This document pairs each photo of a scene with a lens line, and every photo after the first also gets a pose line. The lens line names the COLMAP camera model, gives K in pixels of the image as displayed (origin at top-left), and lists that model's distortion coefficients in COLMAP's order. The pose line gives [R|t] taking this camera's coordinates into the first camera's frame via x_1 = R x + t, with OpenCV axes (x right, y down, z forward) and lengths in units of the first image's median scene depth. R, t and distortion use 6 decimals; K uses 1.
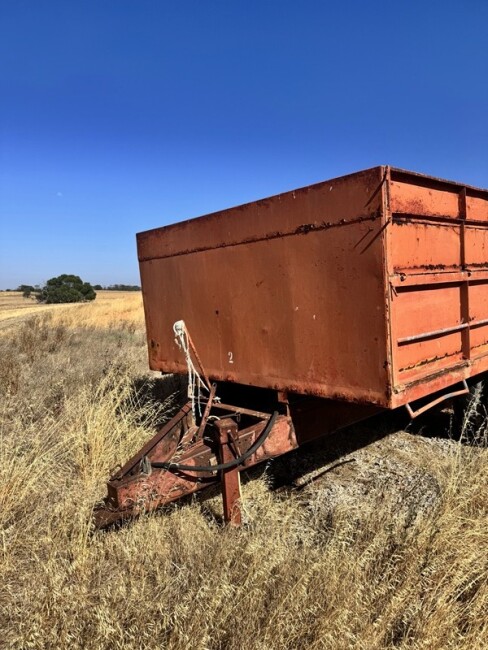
lens RADIAL K [[451.6, 0, 243.8], [0, 451.6, 326.4], [0, 0, 1]] dist [0.054974, -0.003621]
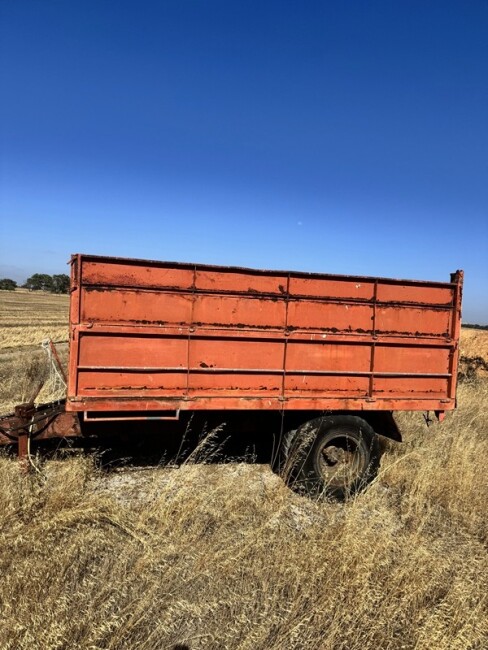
lens RADIAL K [[451.6, 0, 246.1], [0, 451.6, 324.9], [0, 0, 1]] dist [0.054974, -0.003621]
pose [[0.887755, 0.110153, -0.446941, 1.283536], [-0.138120, 0.989950, -0.030364, -0.119011], [0.439105, 0.088687, 0.894048, -0.104103]]
